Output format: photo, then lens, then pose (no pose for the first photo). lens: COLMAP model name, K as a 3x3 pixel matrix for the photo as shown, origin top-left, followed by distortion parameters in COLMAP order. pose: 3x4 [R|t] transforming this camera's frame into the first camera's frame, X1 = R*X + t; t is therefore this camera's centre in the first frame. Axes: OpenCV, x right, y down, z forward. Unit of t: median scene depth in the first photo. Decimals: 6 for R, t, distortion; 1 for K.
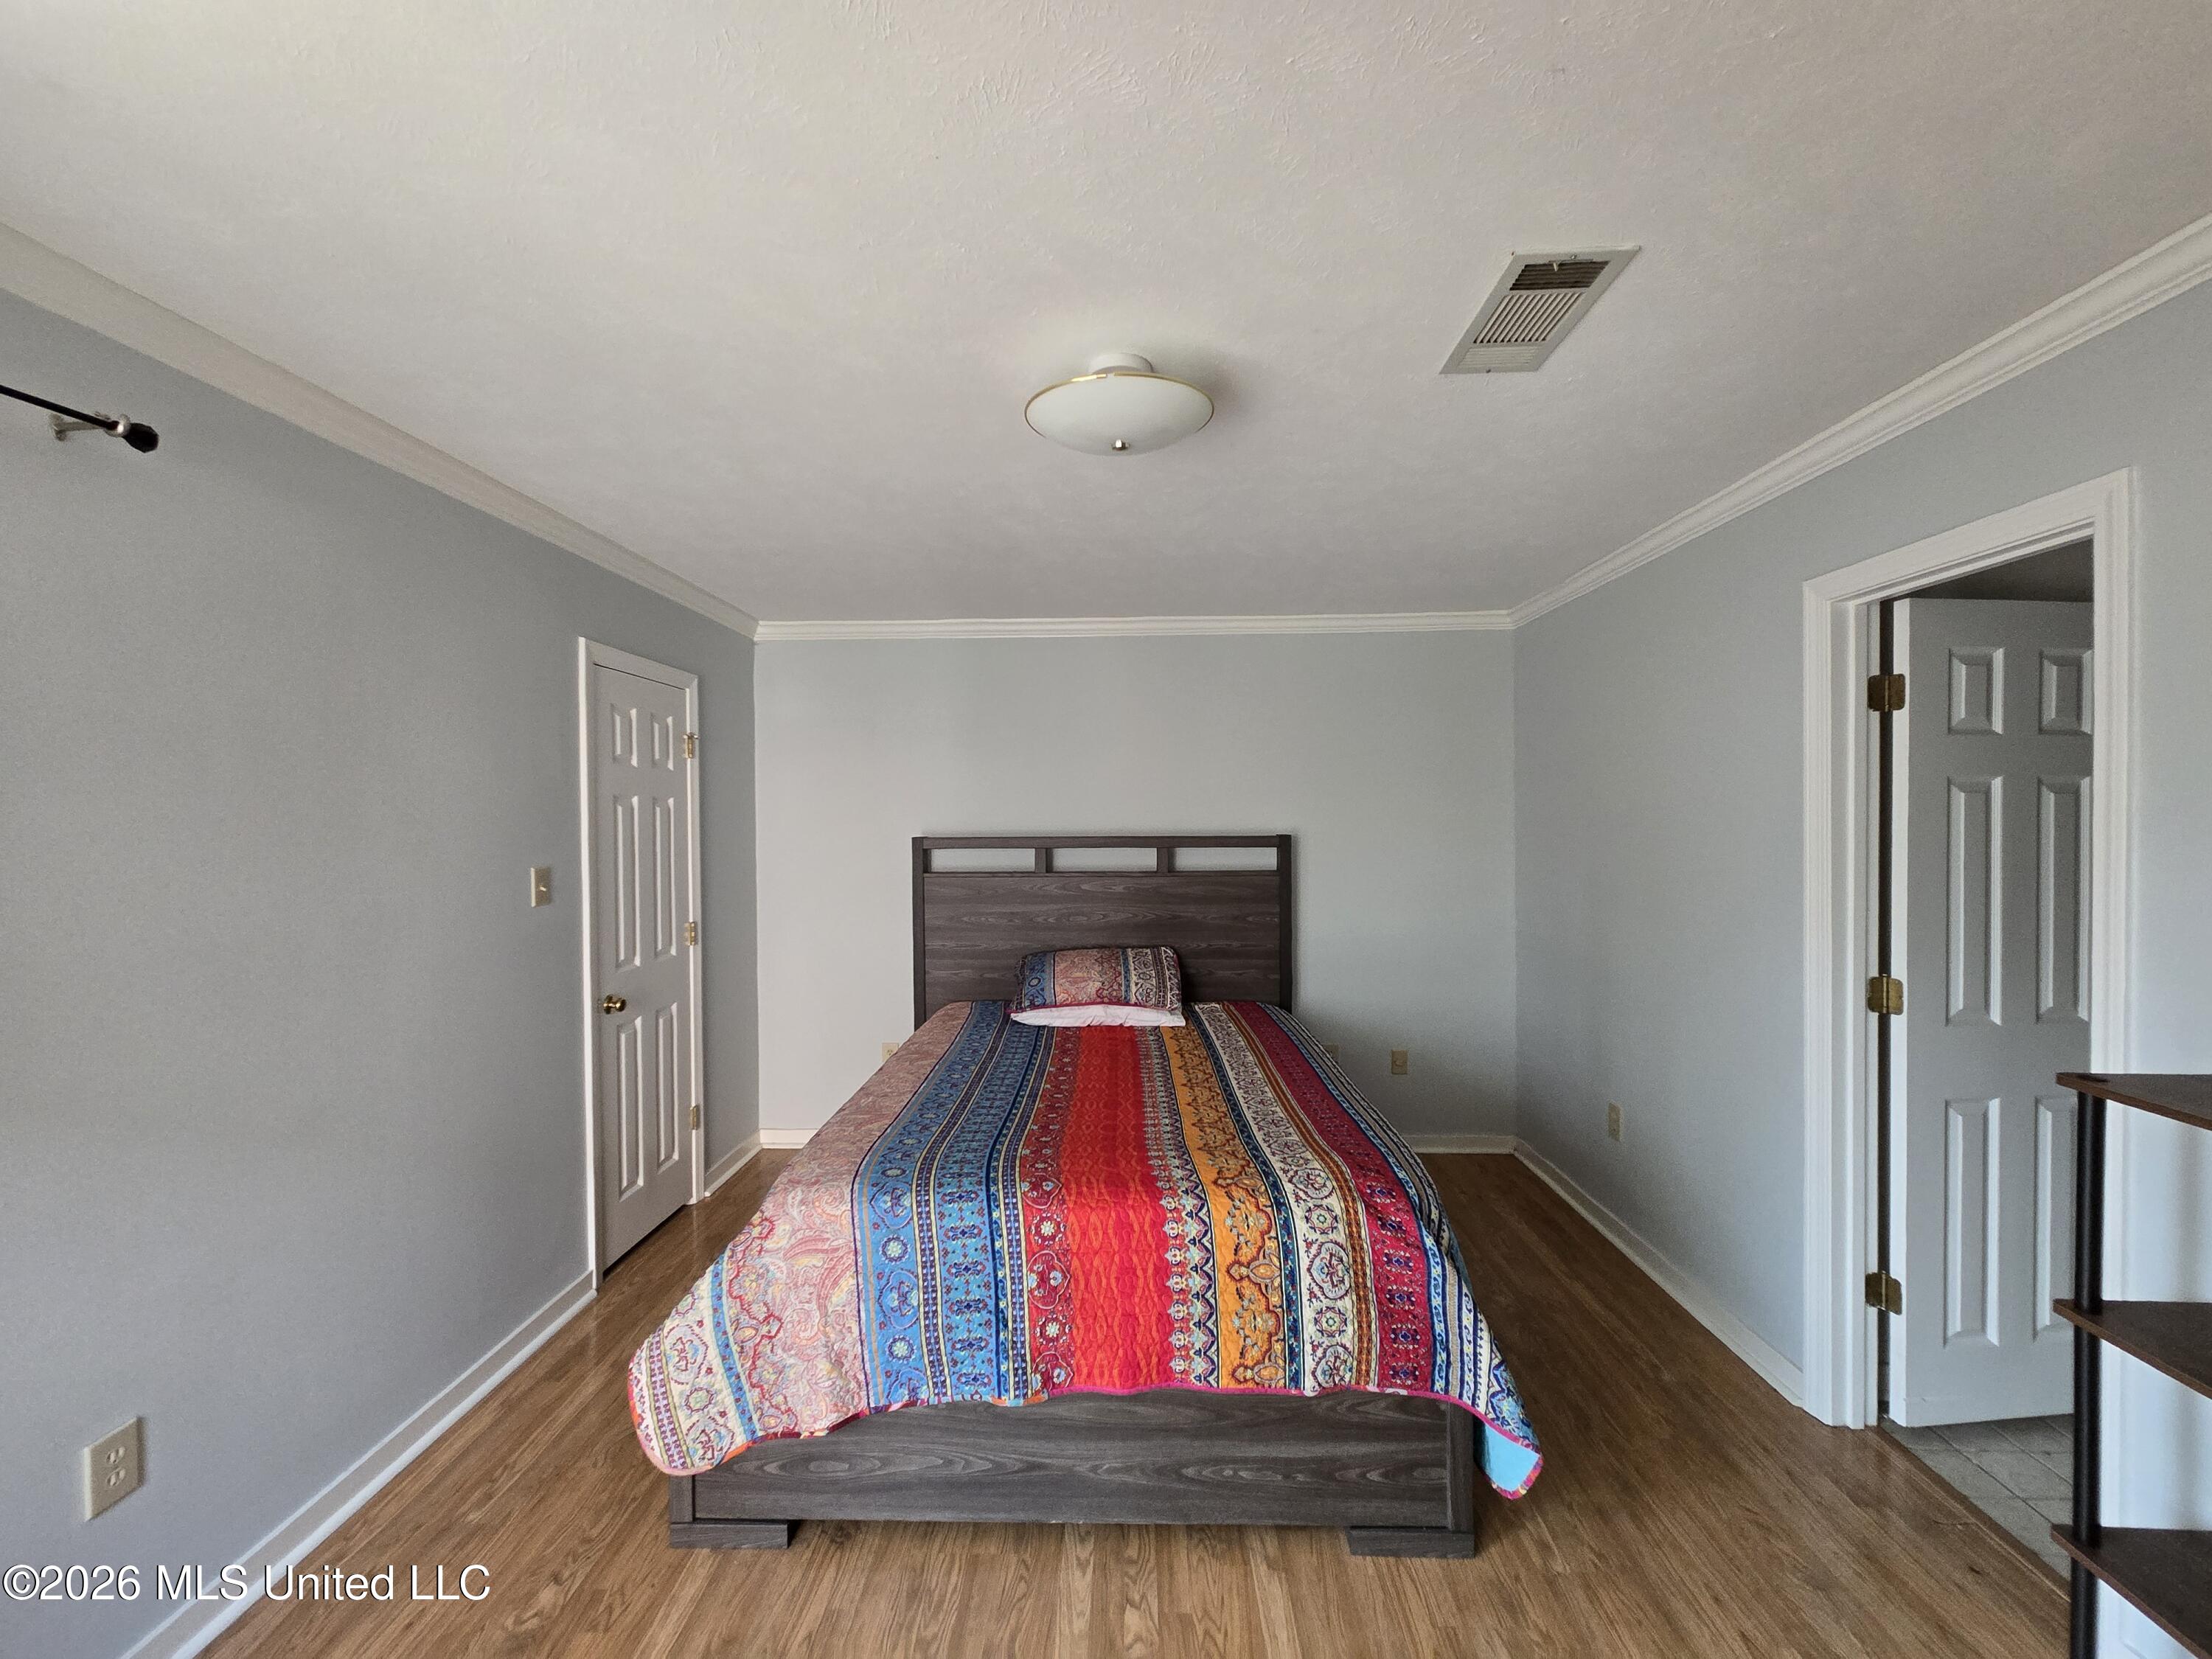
lens RADIAL K [[899.4, 0, 1098.3], [0, 899.4, 834.9], [0, 0, 1]] dist [0.000541, -0.000556]
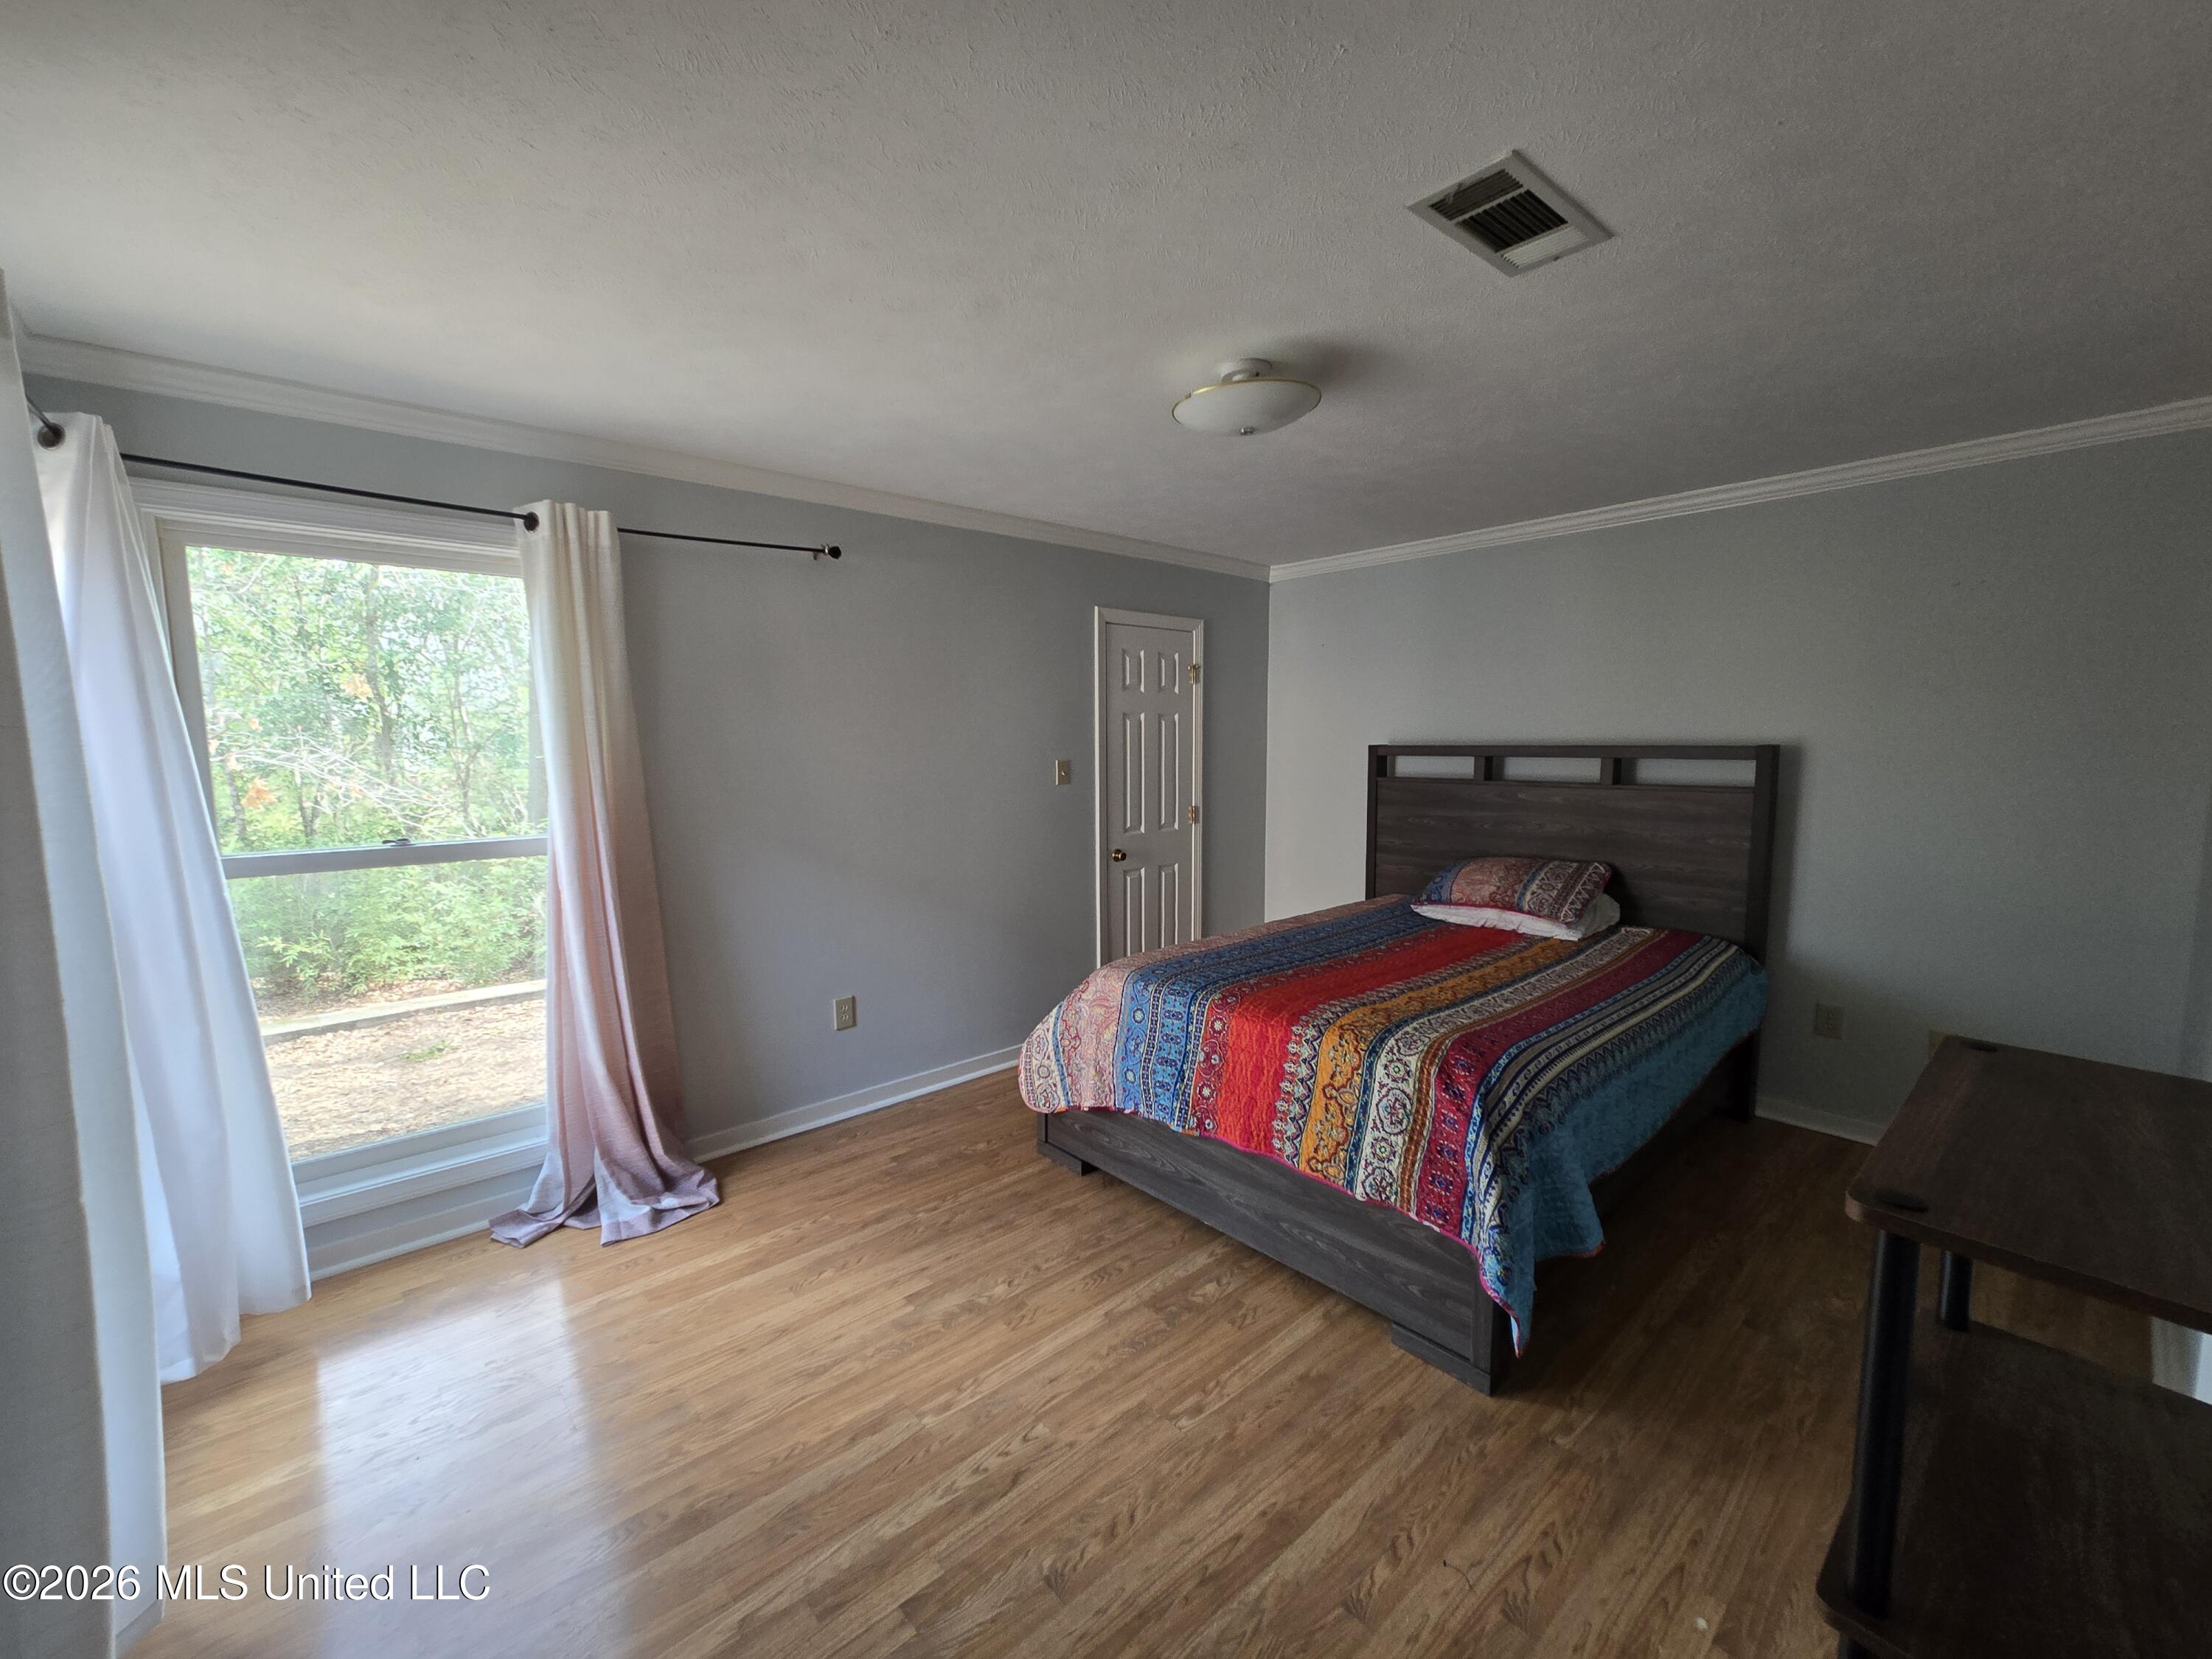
lens RADIAL K [[899.4, 0, 1098.3], [0, 899.4, 834.9], [0, 0, 1]] dist [0.000541, -0.000556]
pose [[0.689593, 0.079063, -0.719868, 0.798729], [-0.009009, 0.994882, 0.100637, 0.009603], [0.724141, -0.062913, 0.686776, -0.063115]]
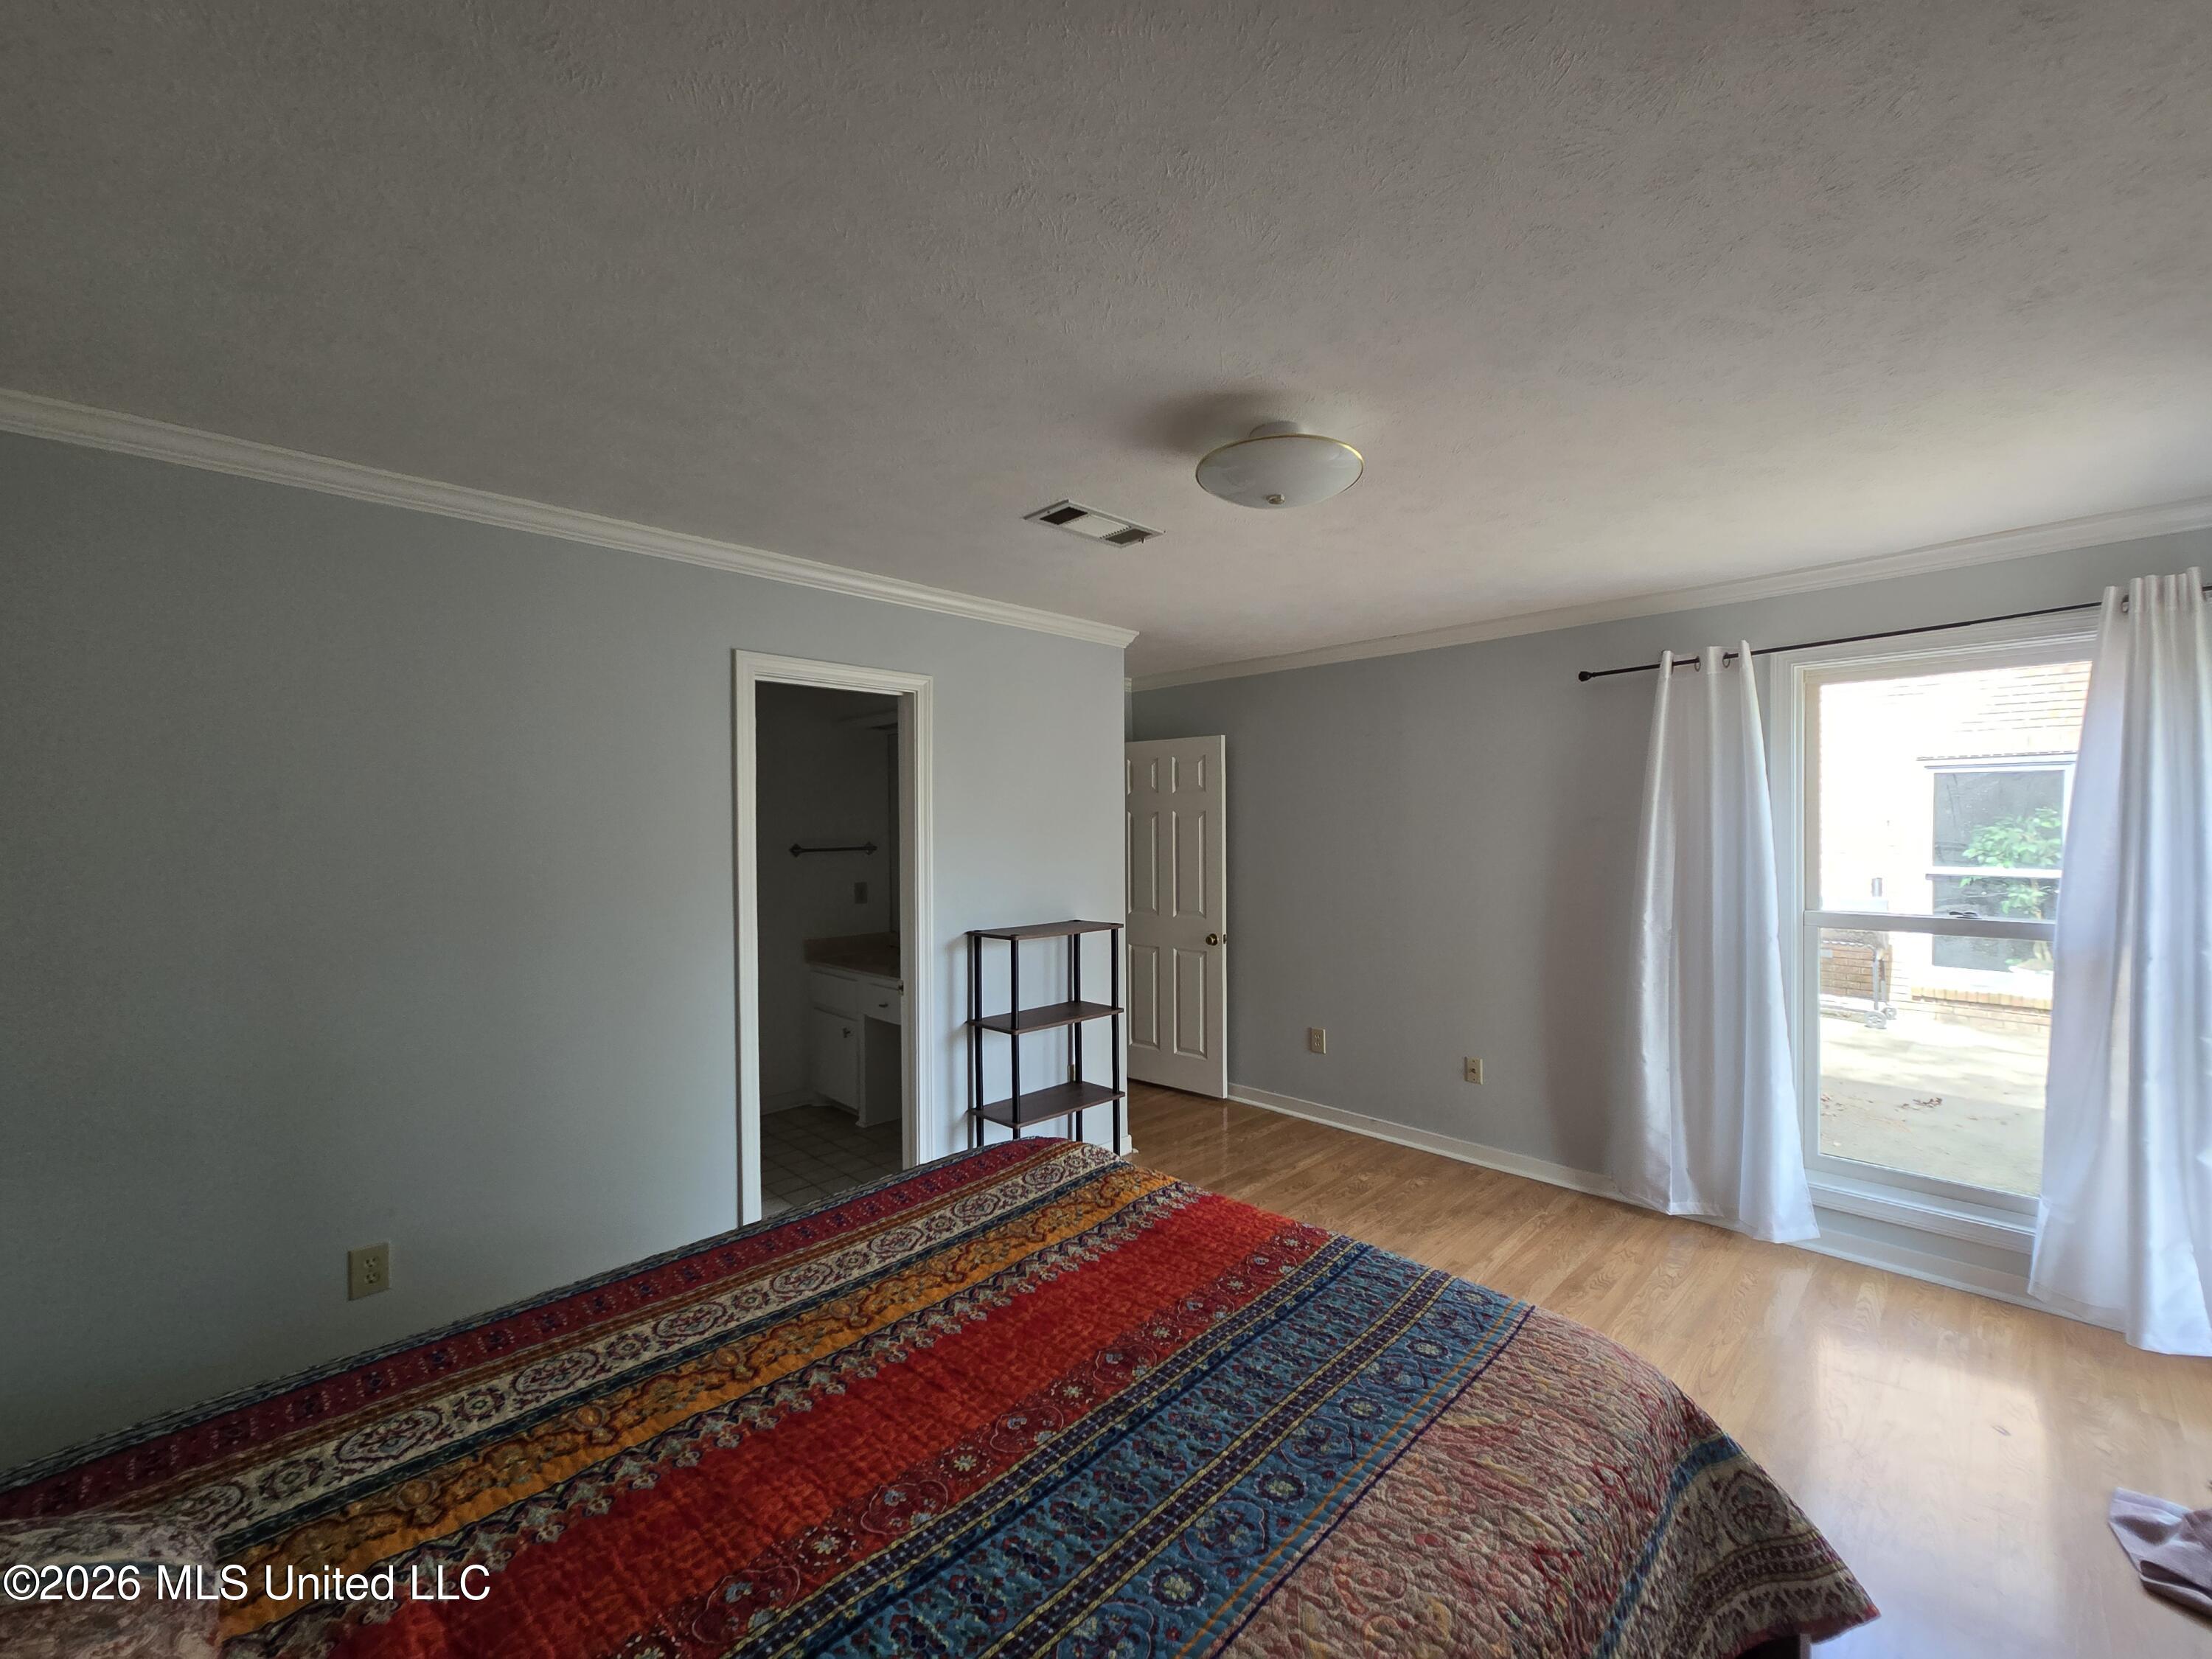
lens RADIAL K [[899.4, 0, 1098.3], [0, 899.4, 834.9], [0, 0, 1]] dist [0.000541, -0.000556]
pose [[-0.724997, 0.002025, 0.688749, -0.561228], [0.022488, 0.999532, 0.020732, -0.039695], [-0.688385, 0.030519, -0.724704, 1.886495]]
